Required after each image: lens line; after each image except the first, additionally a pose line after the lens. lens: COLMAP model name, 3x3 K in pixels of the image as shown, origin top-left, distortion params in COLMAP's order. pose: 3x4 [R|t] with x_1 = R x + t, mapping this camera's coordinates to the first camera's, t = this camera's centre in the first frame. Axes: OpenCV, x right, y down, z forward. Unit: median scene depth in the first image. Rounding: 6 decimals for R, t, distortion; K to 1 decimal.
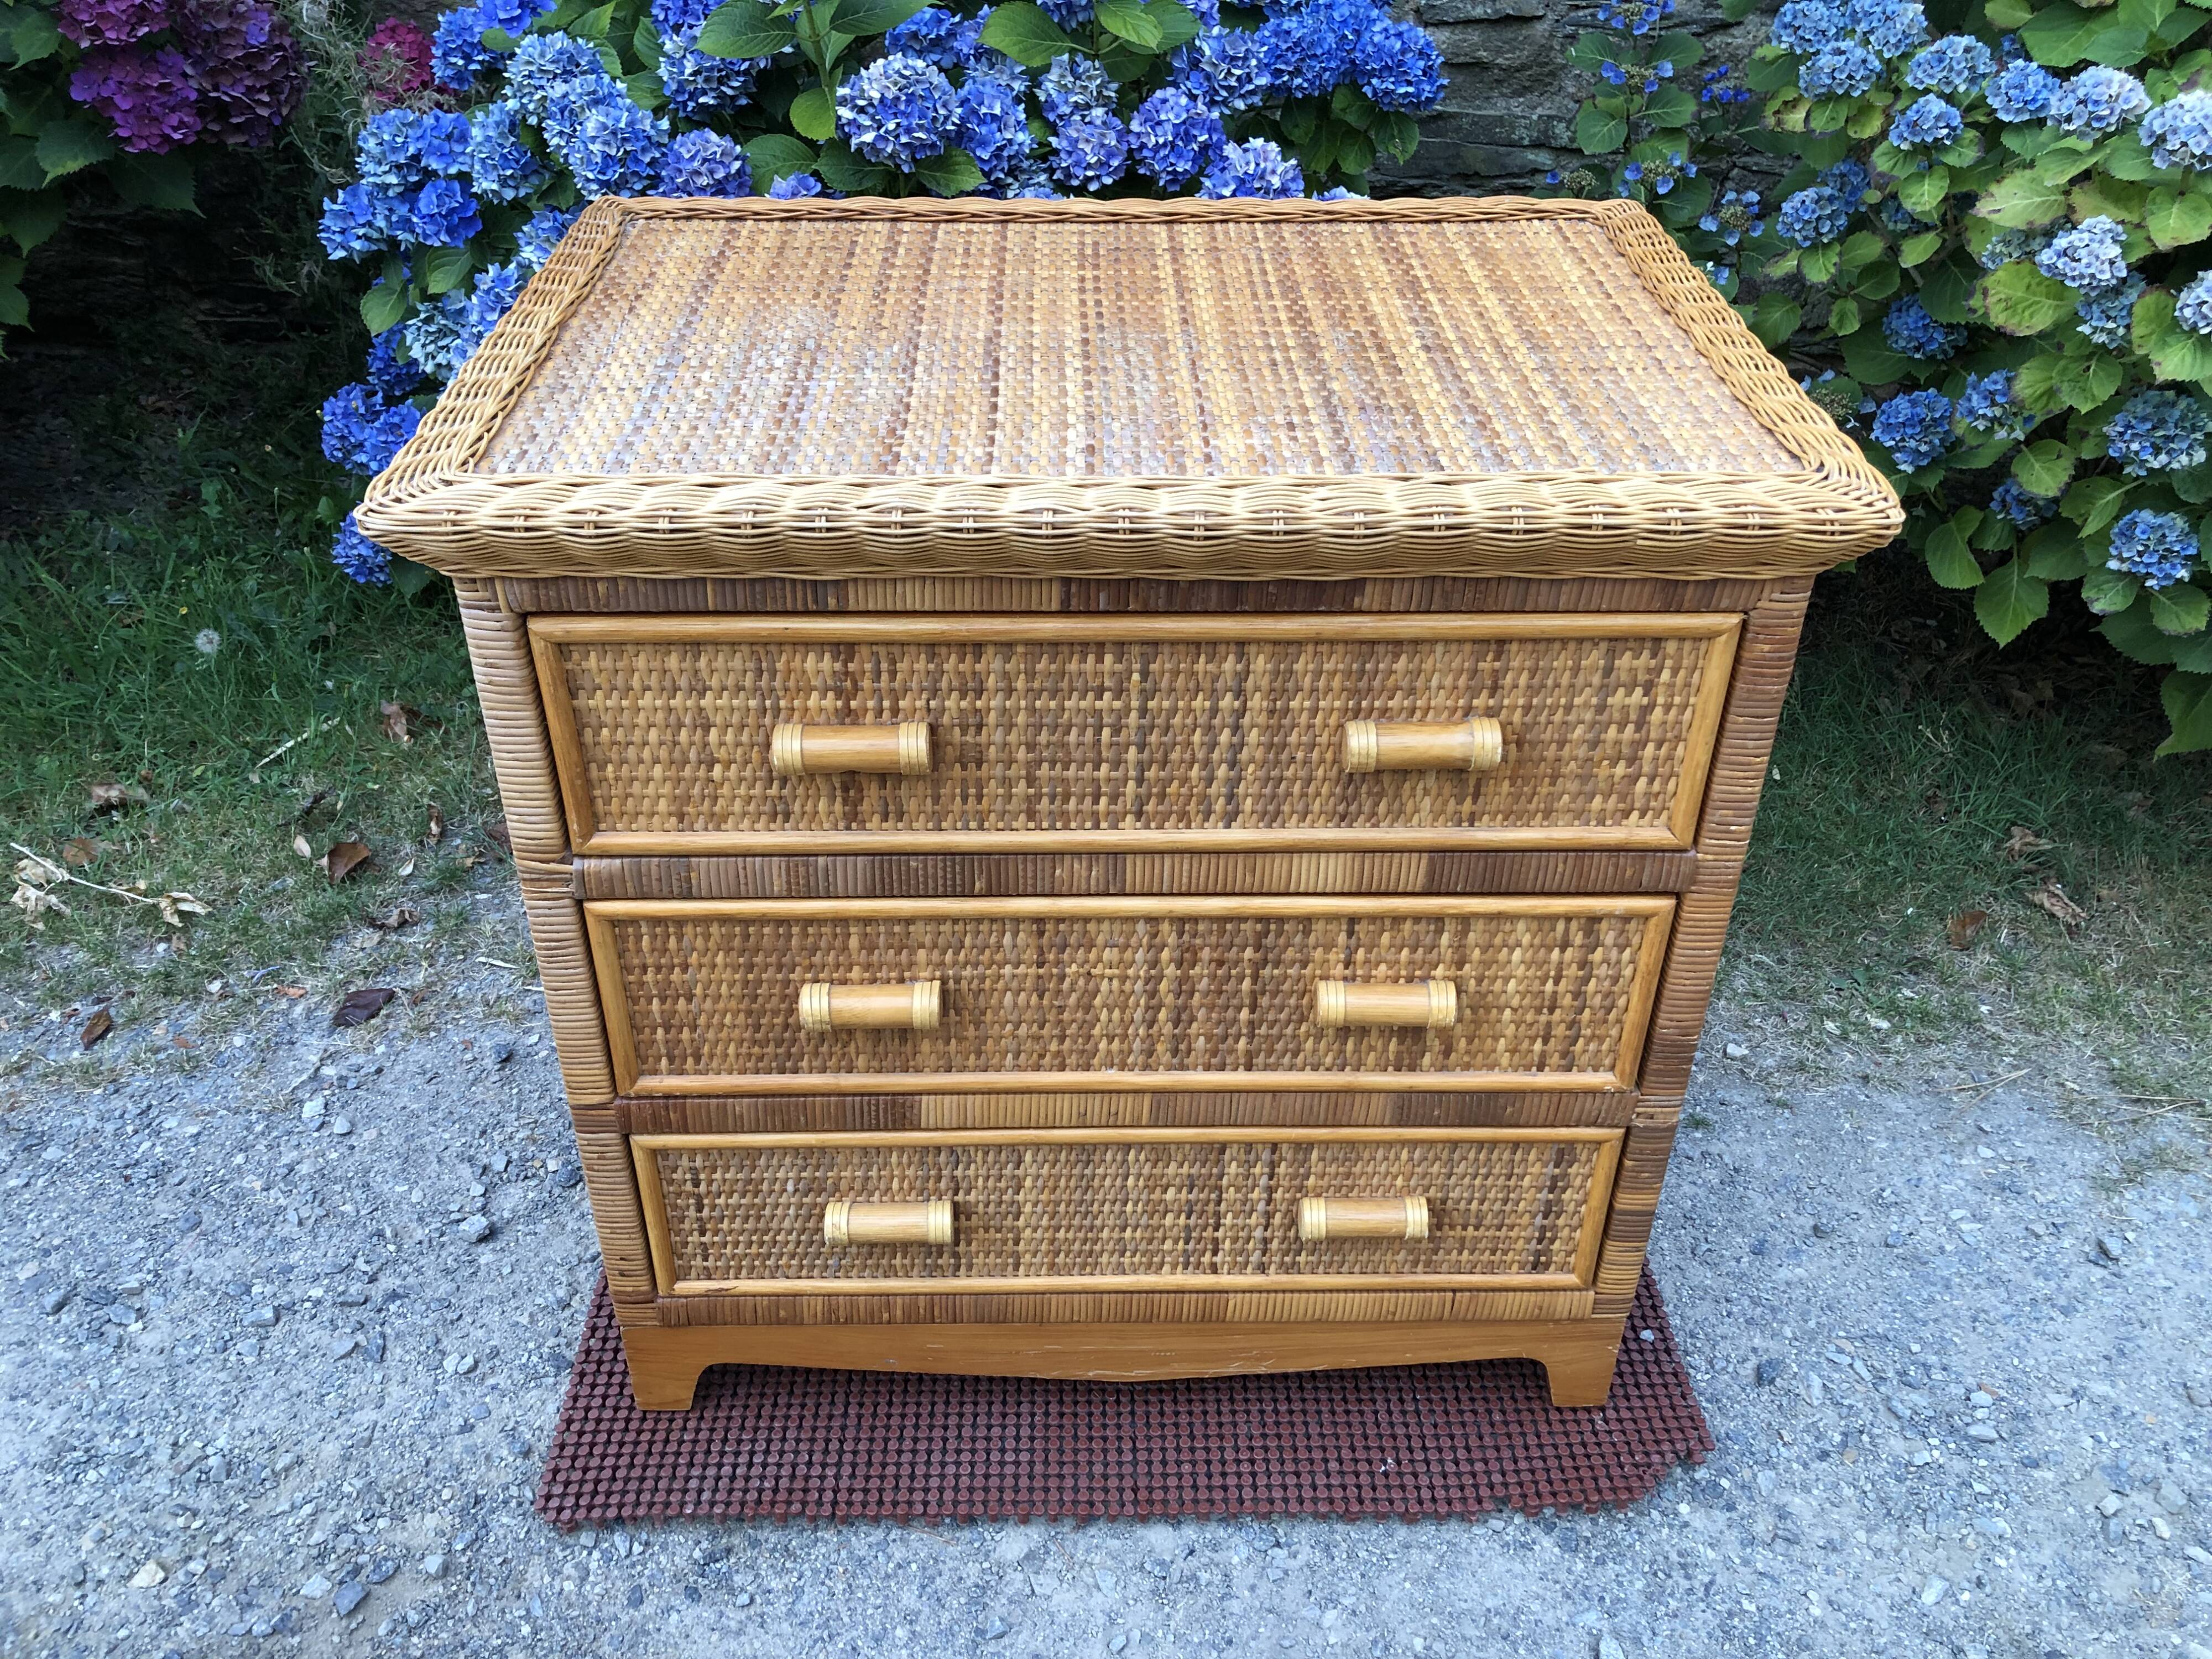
lens RADIAL K [[1833.2, 0, 1111.1], [0, 1833.2, 799.2], [0, 0, 1]] dist [0.034269, -0.036228]
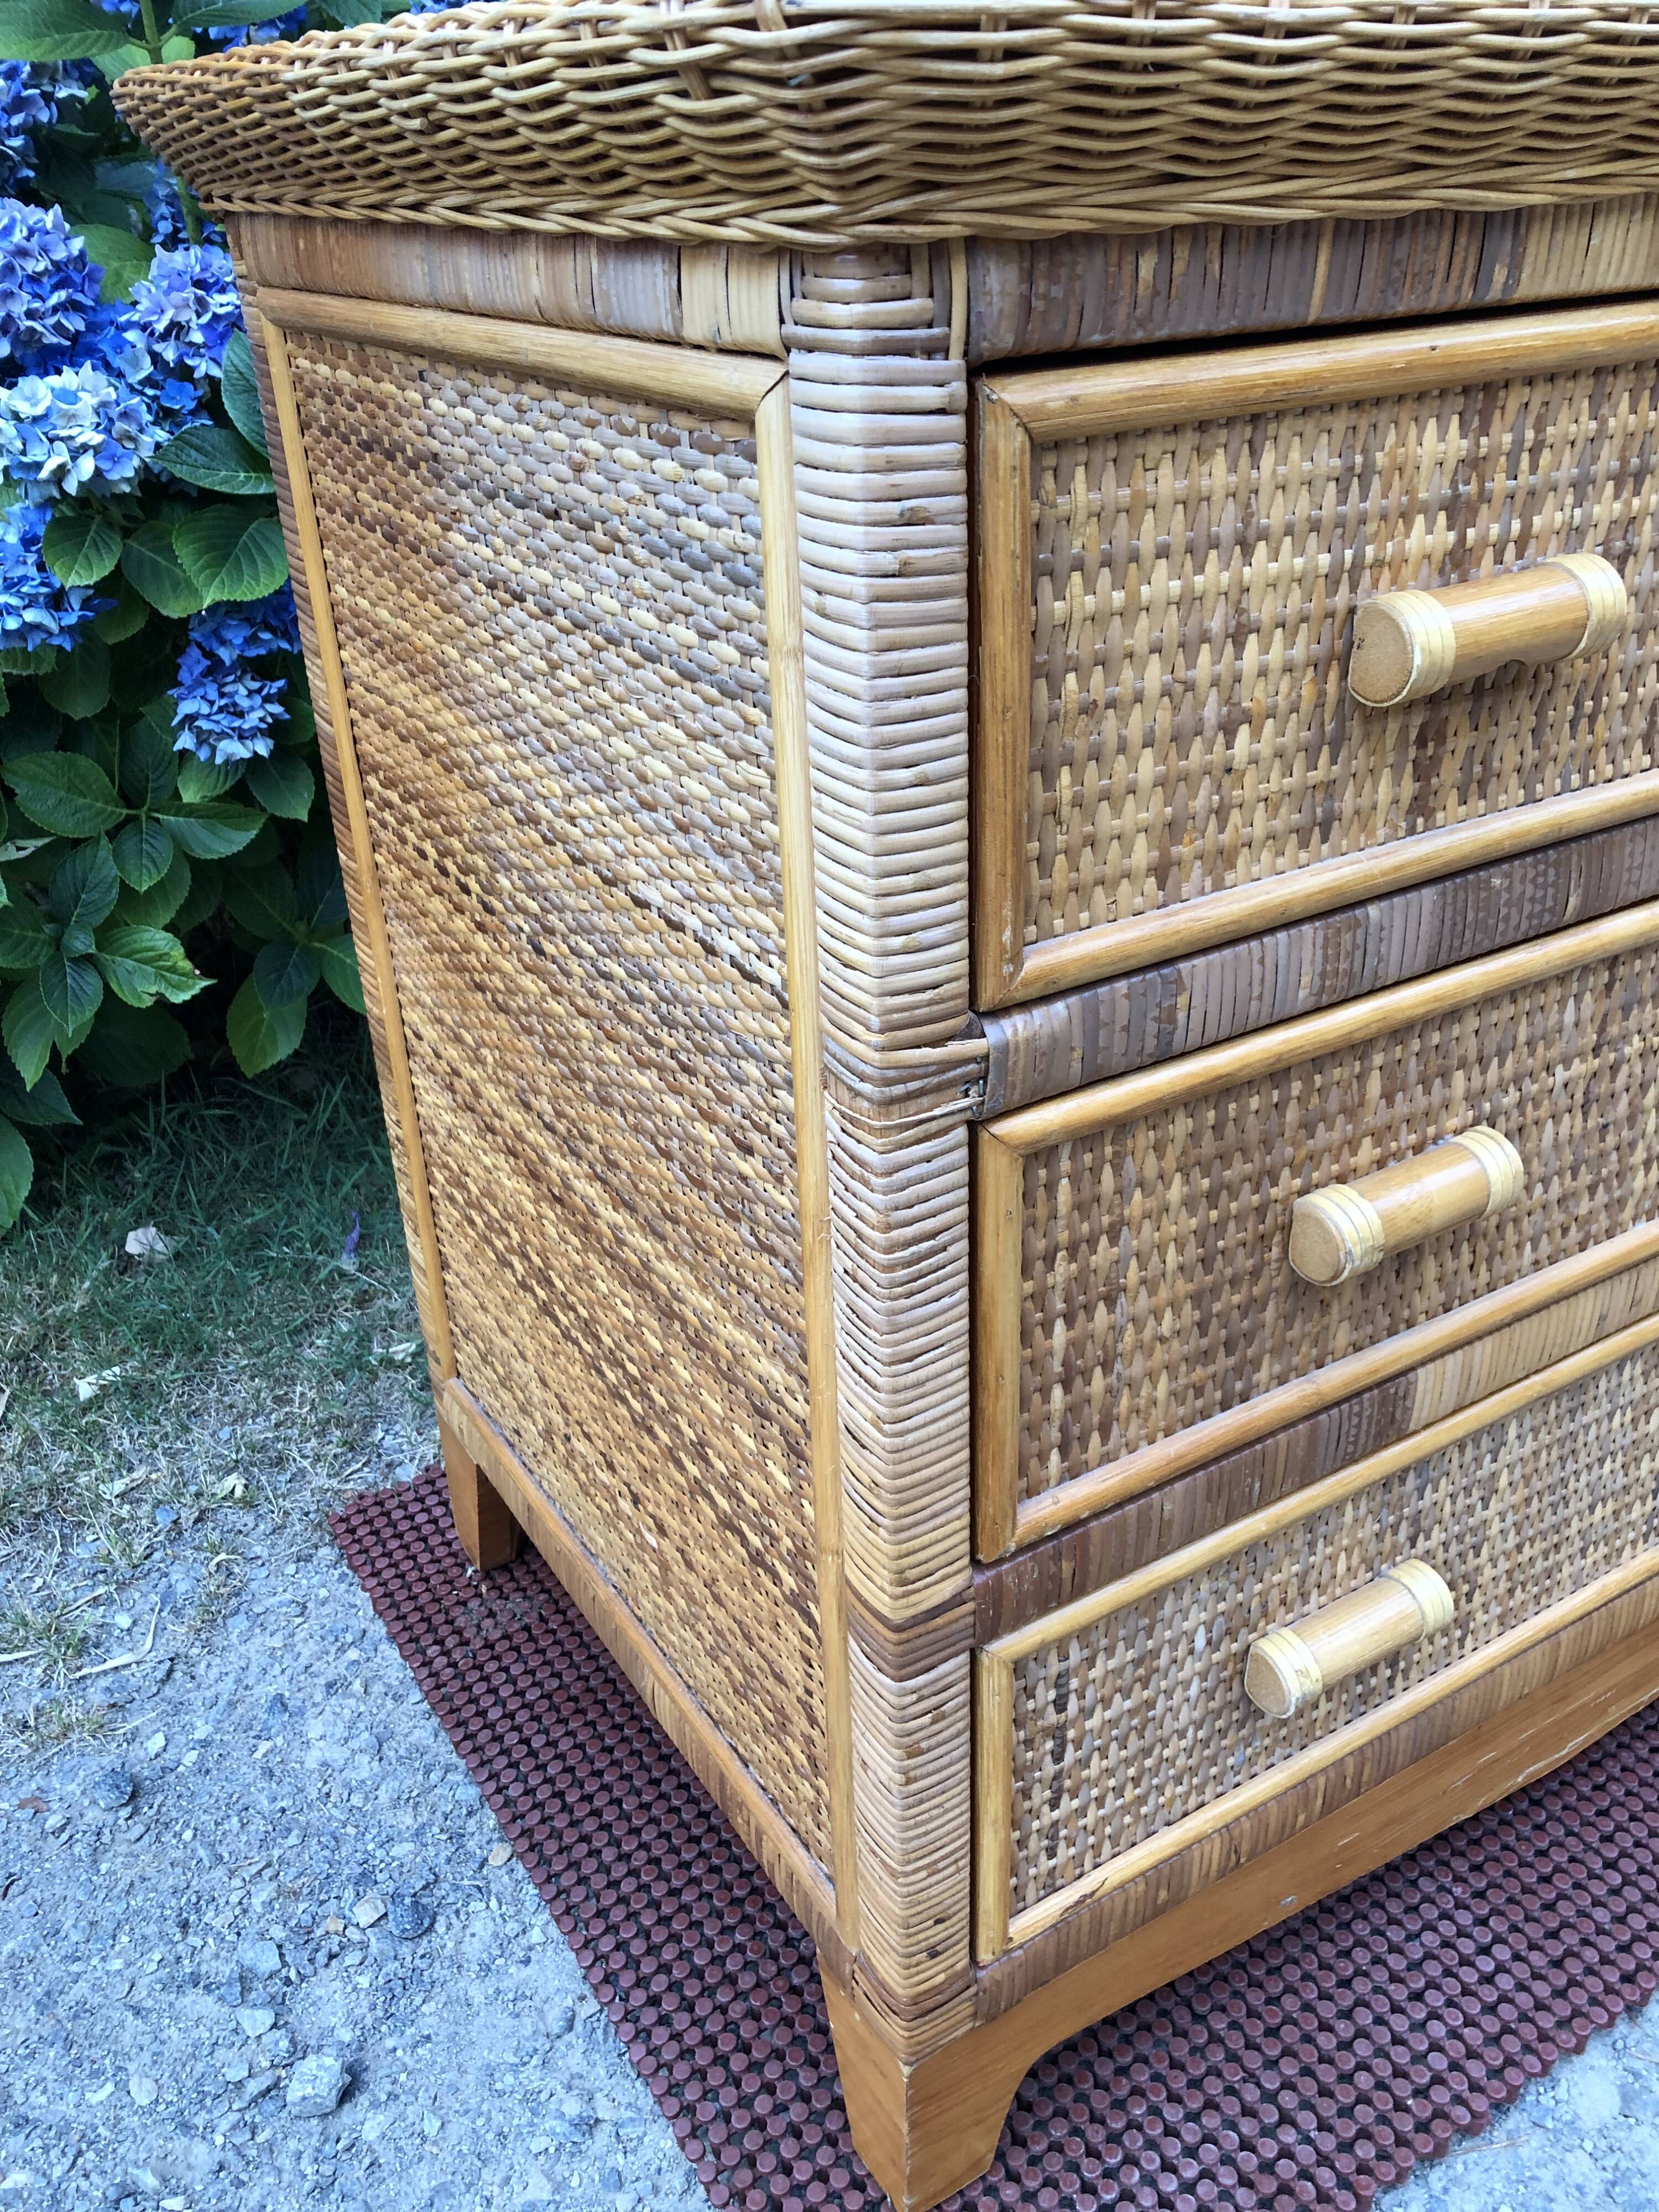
lens RADIAL K [[1833.2, 0, 859.7], [0, 1833.2, 1125.8], [0, 0, 1]] dist [0.034269, -0.036228]
pose [[0.856575, -0.271473, 0.438840, -0.460912], [0.316920, 0.947905, -0.032209, 0.053986], [-0.407235, 0.166667, 0.897988, 0.536854]]
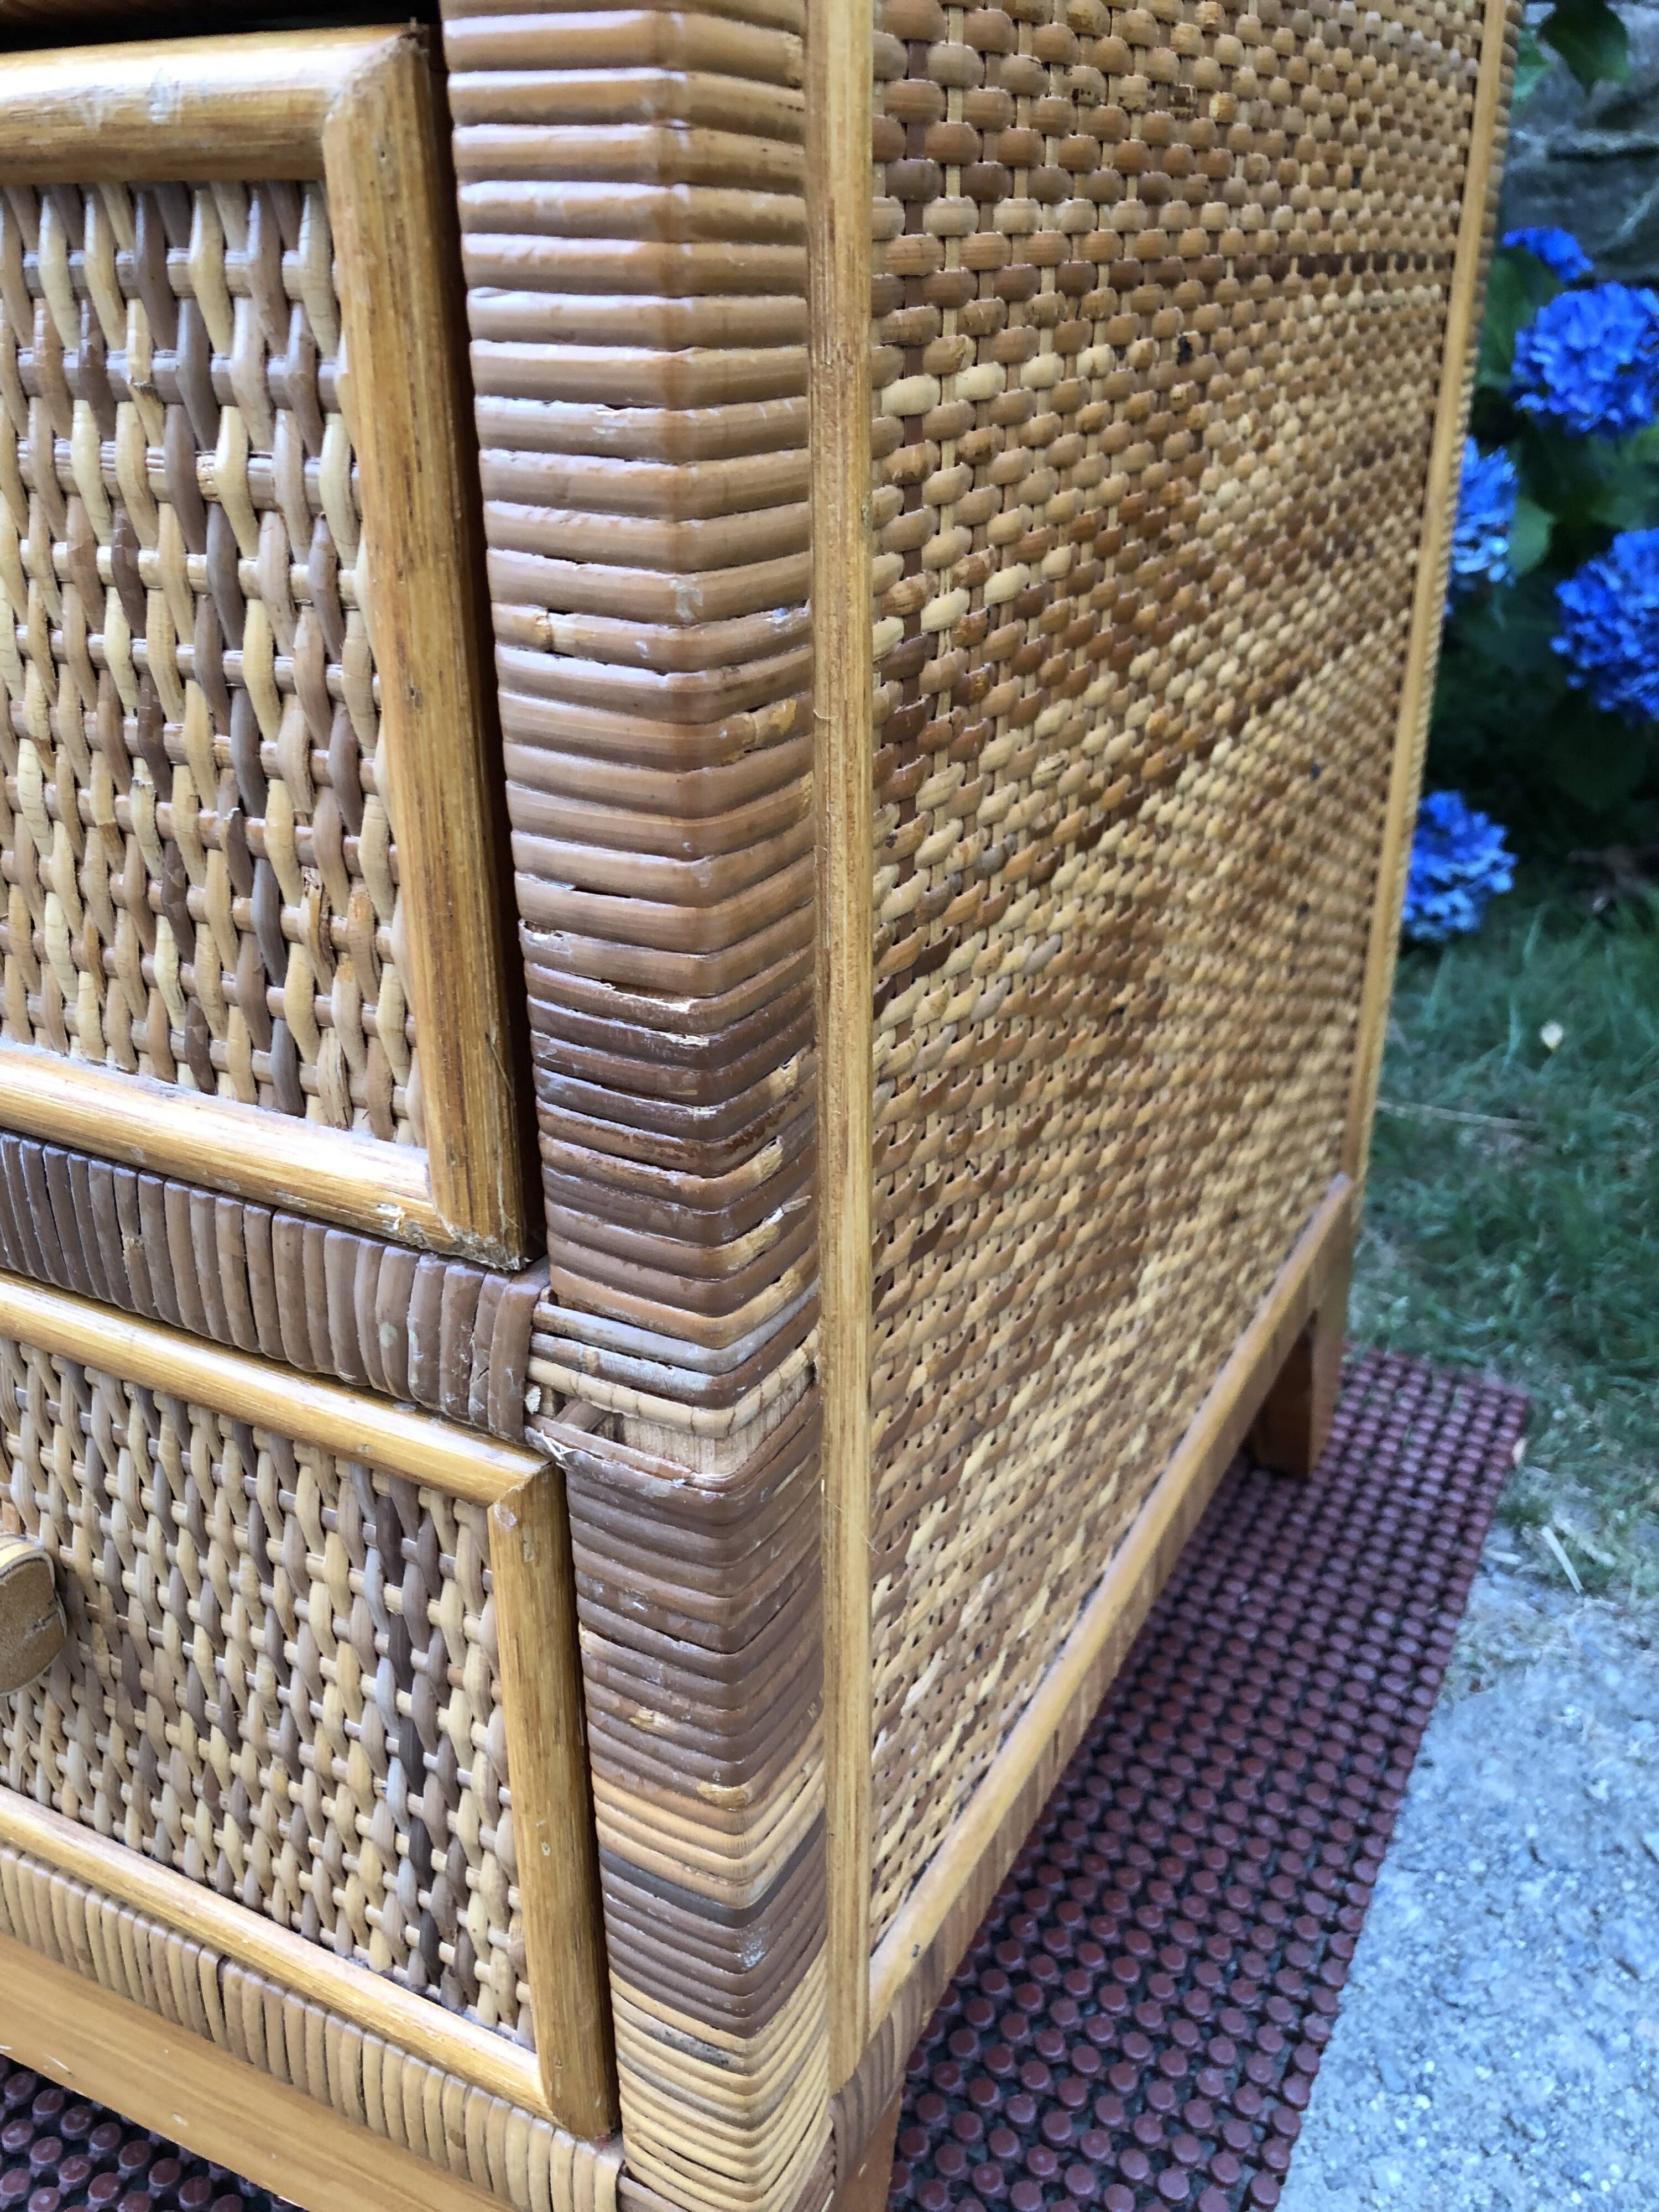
lens RADIAL K [[1833.2, 0, 851.6], [0, 1833.2, 1121.0], [0, 0, 1]] dist [0.034269, -0.036228]
pose [[0.879860, 0.196578, -0.432669, 0.402945], [-0.259476, 0.961469, -0.090828, 0.147275], [0.398143, 0.192183, 0.896966, 0.793828]]
